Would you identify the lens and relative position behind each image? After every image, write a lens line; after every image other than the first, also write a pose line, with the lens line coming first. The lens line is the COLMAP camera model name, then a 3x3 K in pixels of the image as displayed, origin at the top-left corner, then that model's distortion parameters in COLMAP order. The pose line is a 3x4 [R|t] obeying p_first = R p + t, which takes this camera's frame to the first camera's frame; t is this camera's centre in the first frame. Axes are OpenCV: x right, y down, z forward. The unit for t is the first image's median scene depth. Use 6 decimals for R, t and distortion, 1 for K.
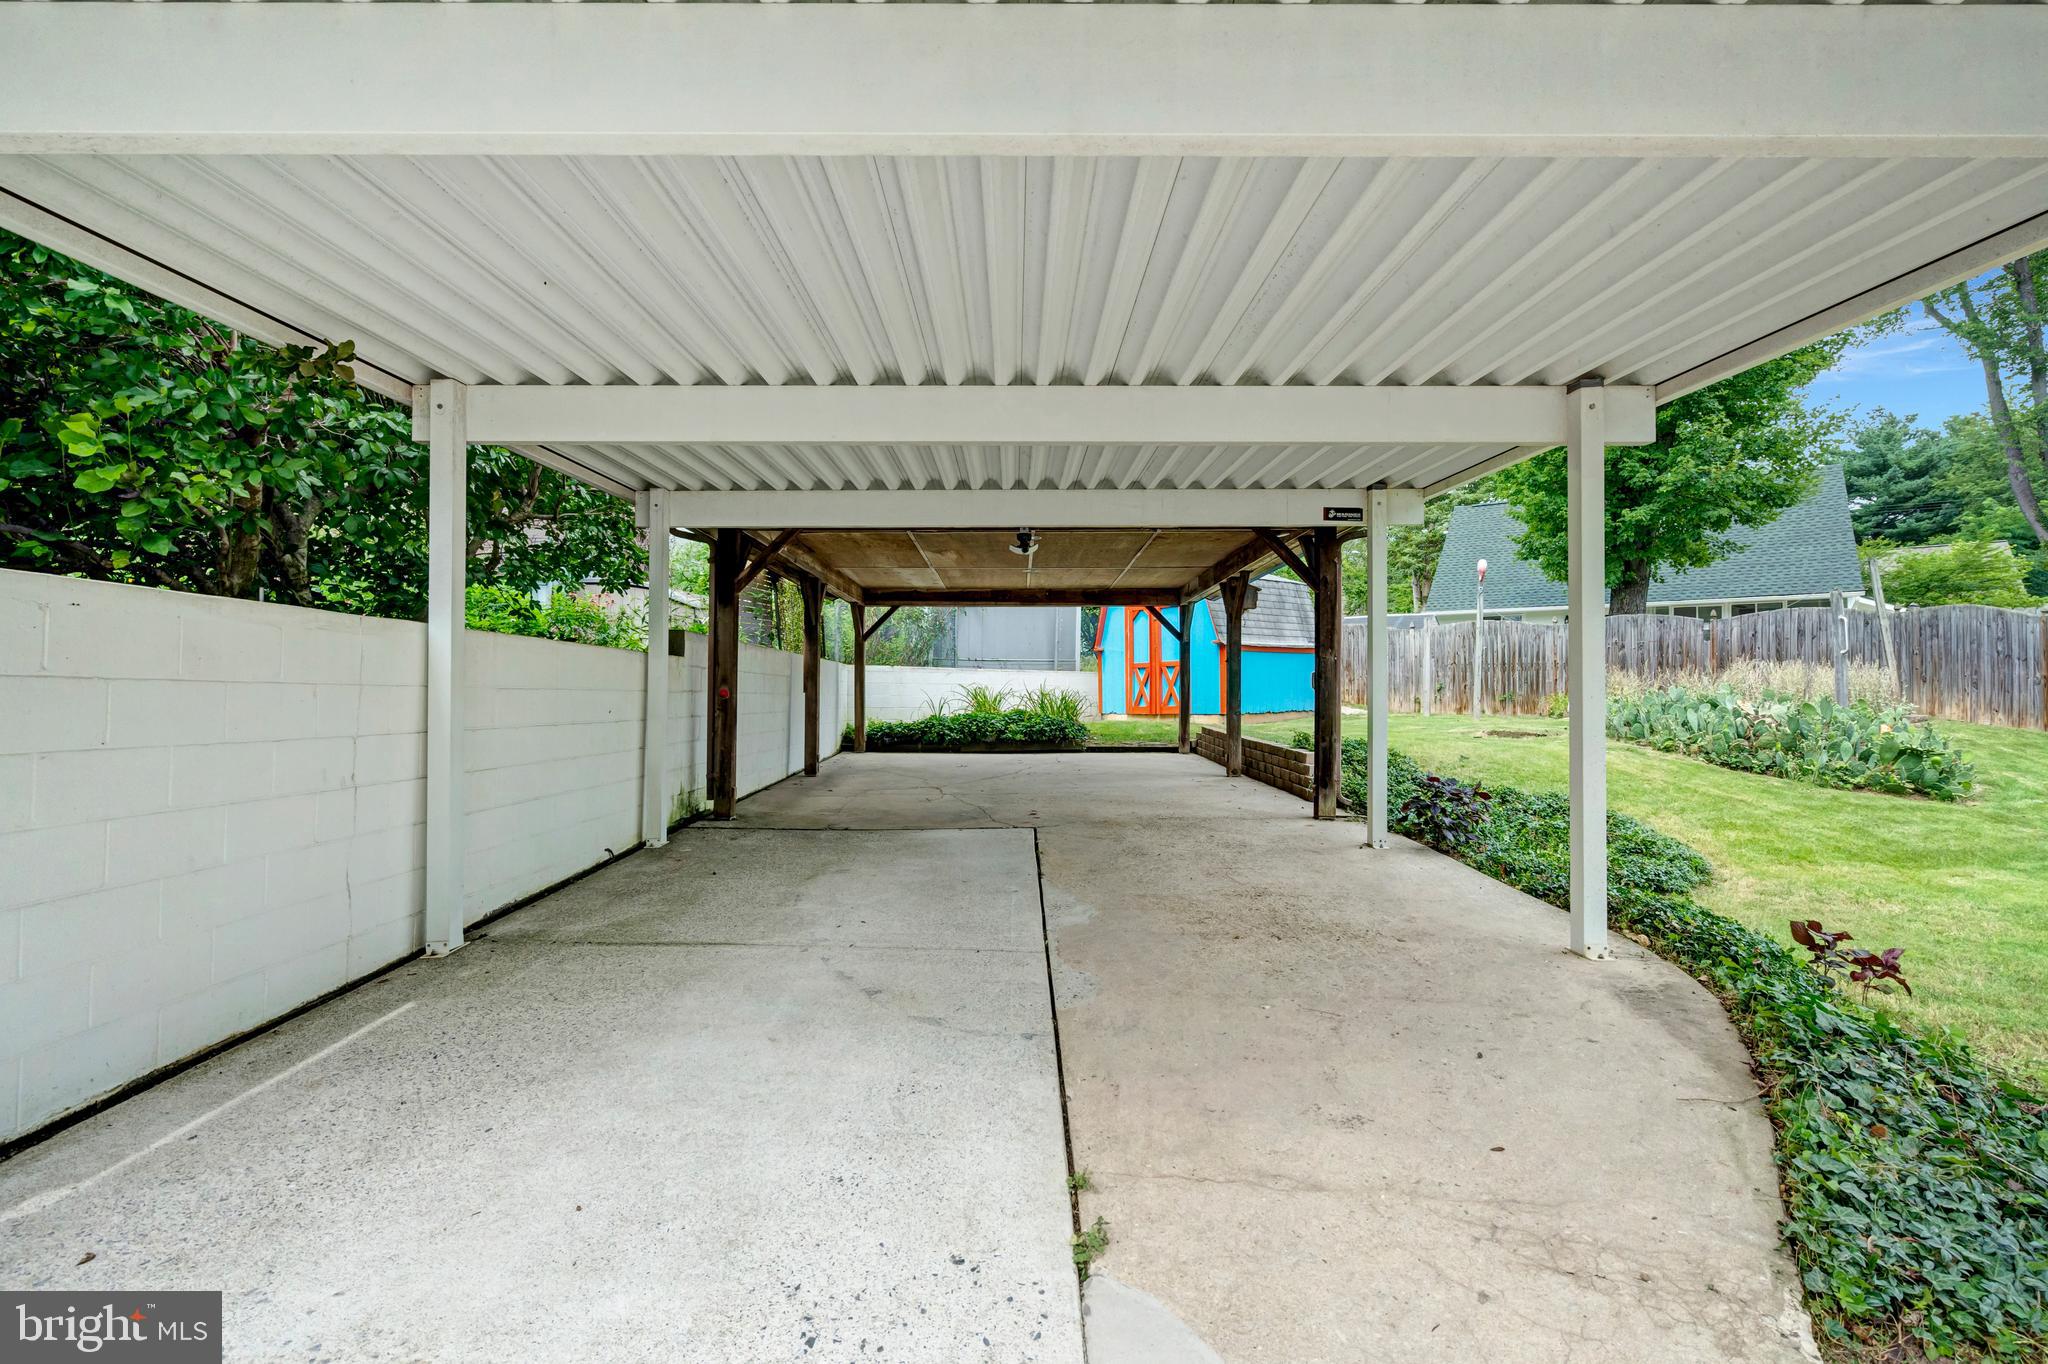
lens RADIAL K [[935.8, 0, 1003.0], [0, 935.8, 689.2], [0, 0, 1]] dist [-0.004733, 0.001627]
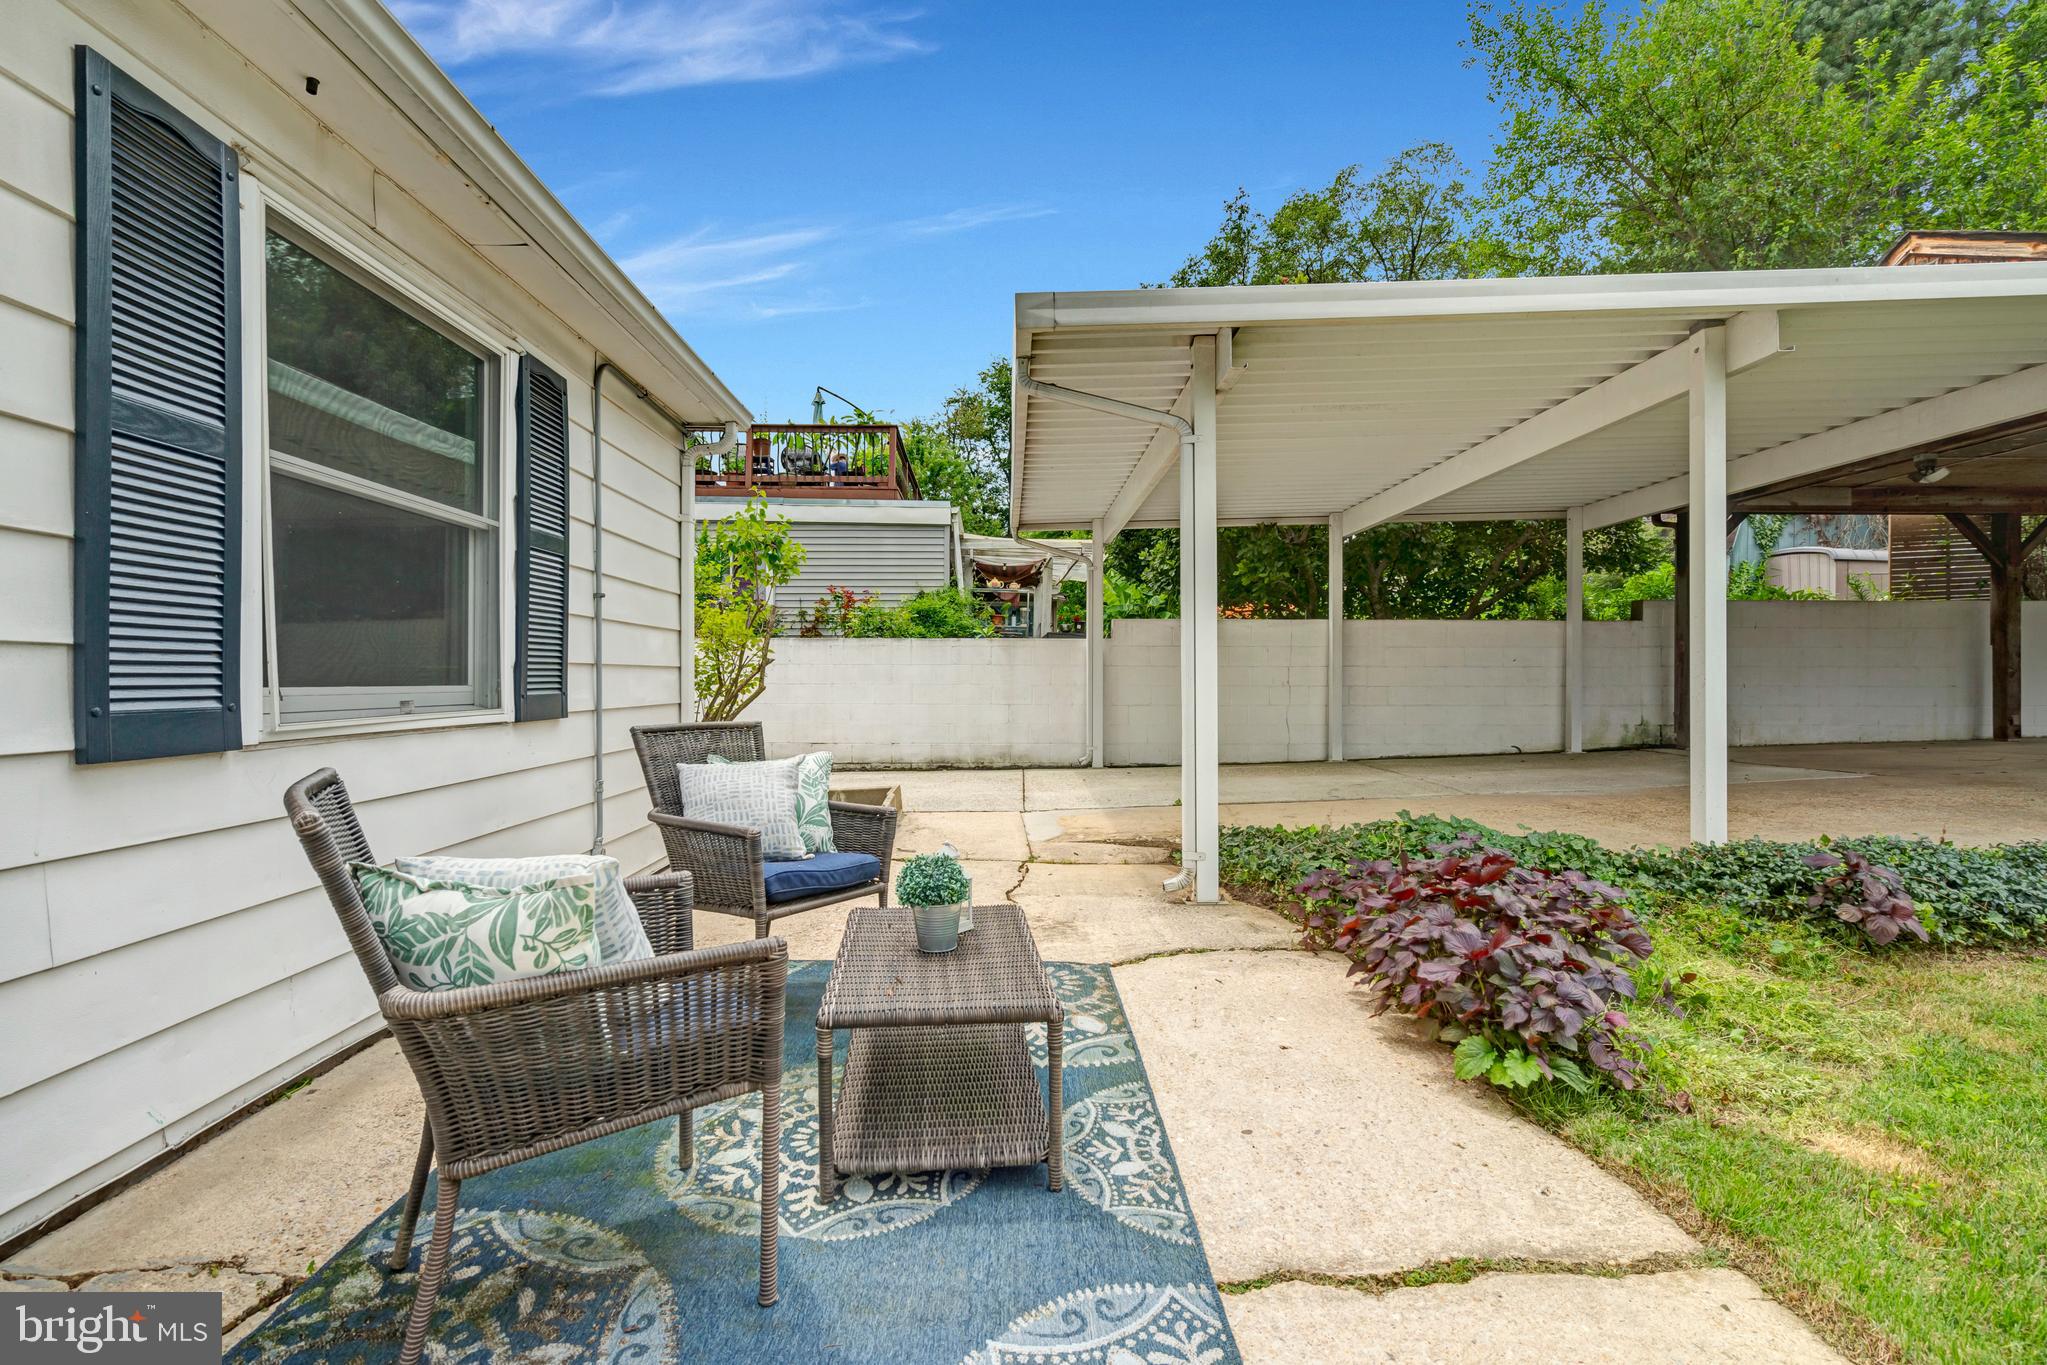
lens RADIAL K [[918.1, 0, 1023.5], [0, 918.1, 682.5], [0, 0, 1]] dist [-0.010148, 0.004055]
pose [[0.039472, 0.000892, -0.999220, 0.764274], [0.009757, 0.999952, 0.001278, 0.036103], [0.999173, -0.009800, 0.039462, 0.071896]]
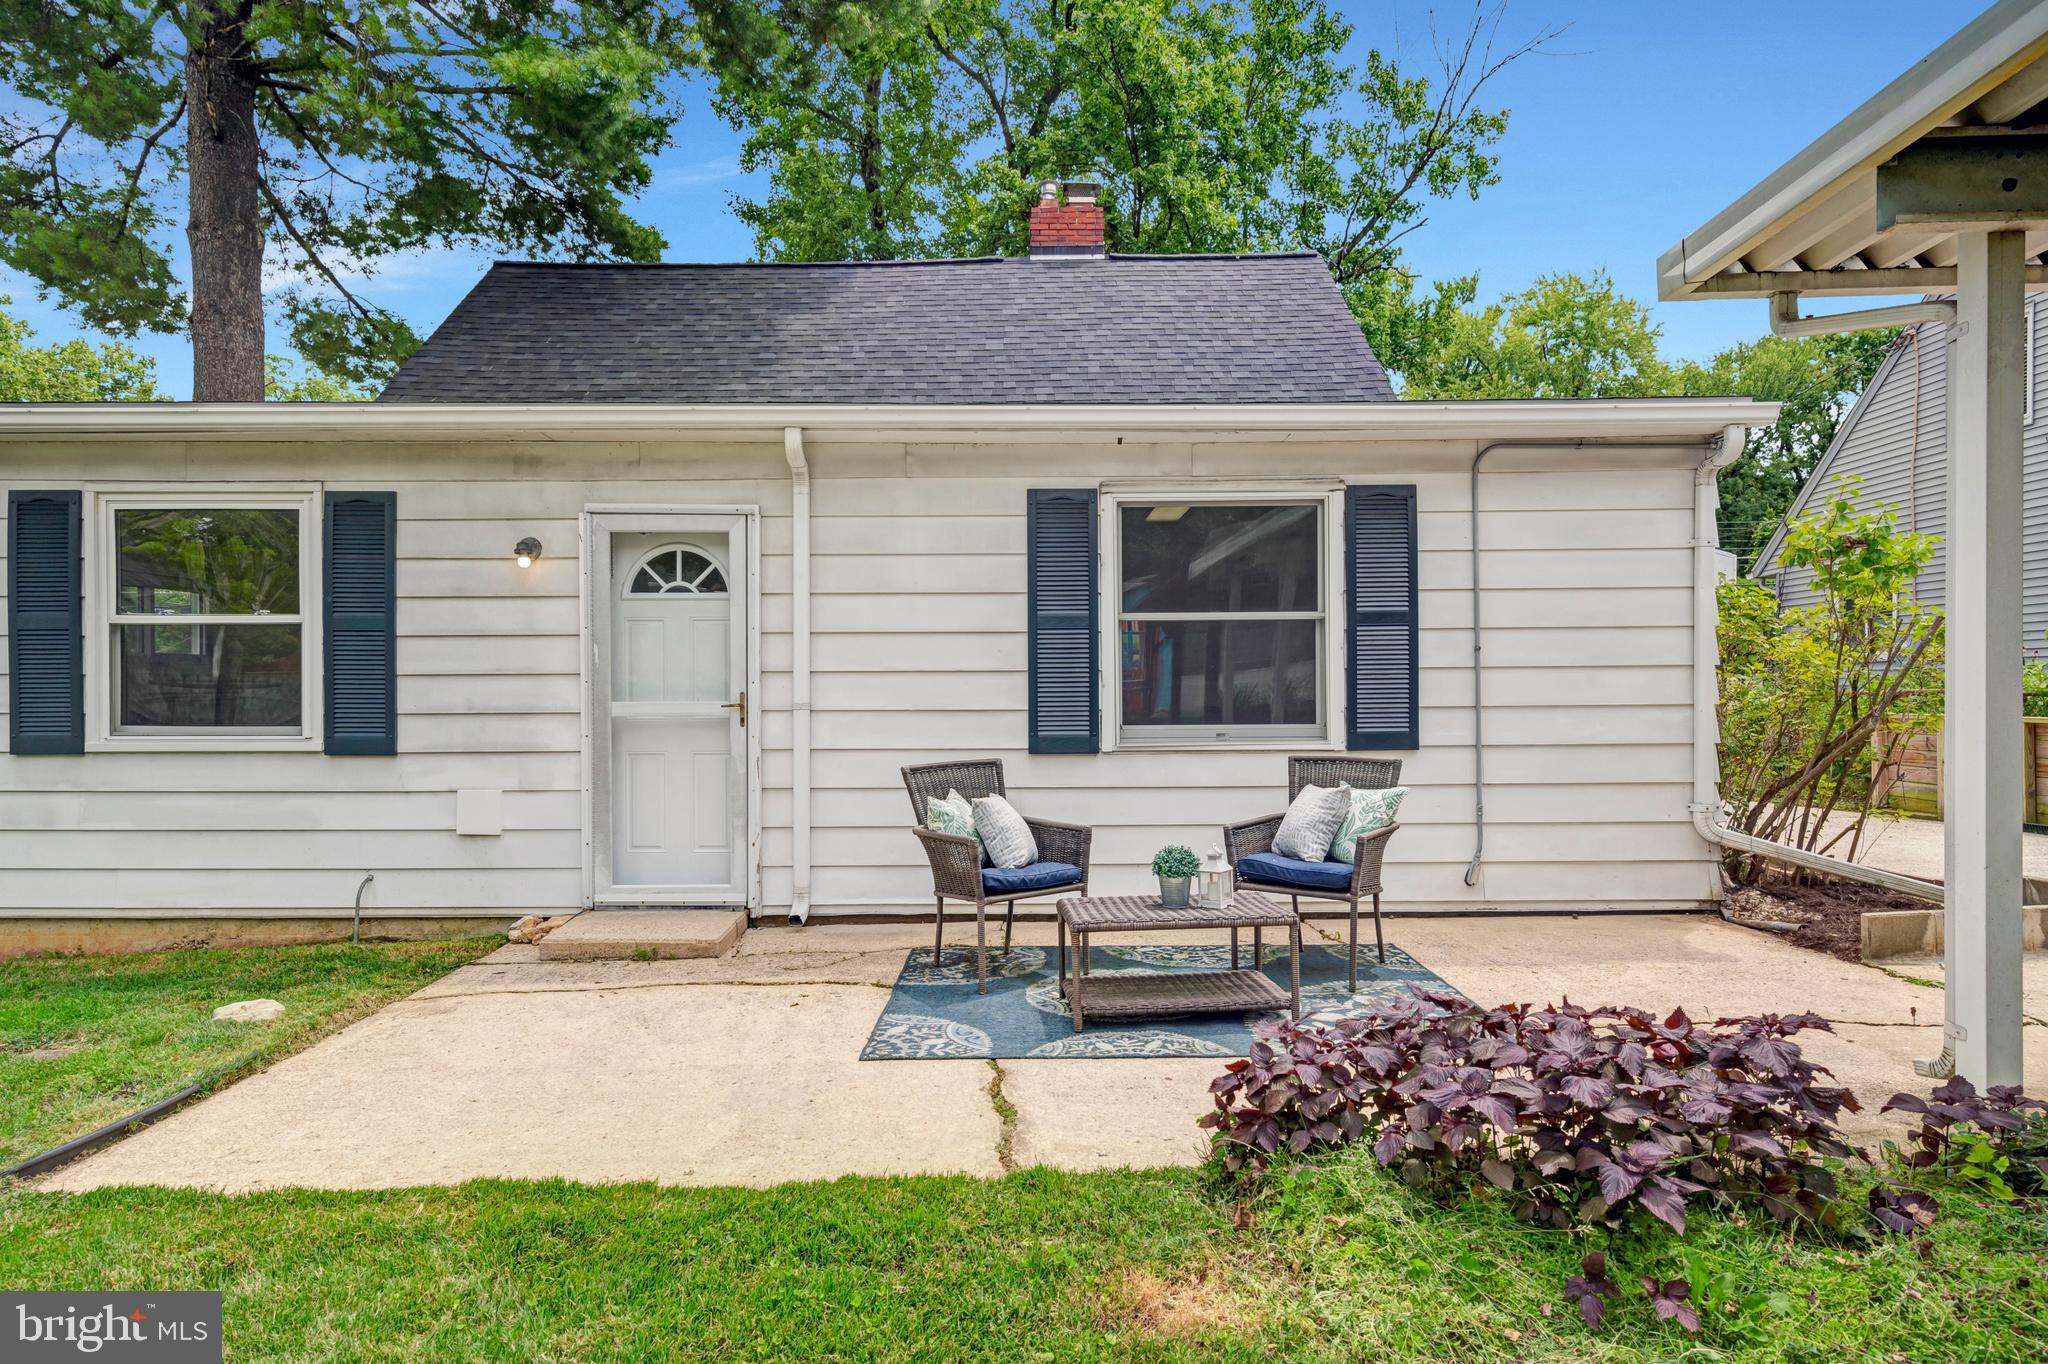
lens RADIAL K [[1143.0, 0, 1011.7], [0, 1143.0, 703.1], [0, 0, 1]] dist [0.007644, 0.000573]
pose [[-0.999991, 0.003964, 0.001550, 0.574288], [0.003952, 0.999963, -0.007623, 0.028000], [-0.001580, -0.007617, -0.999970, 0.547061]]
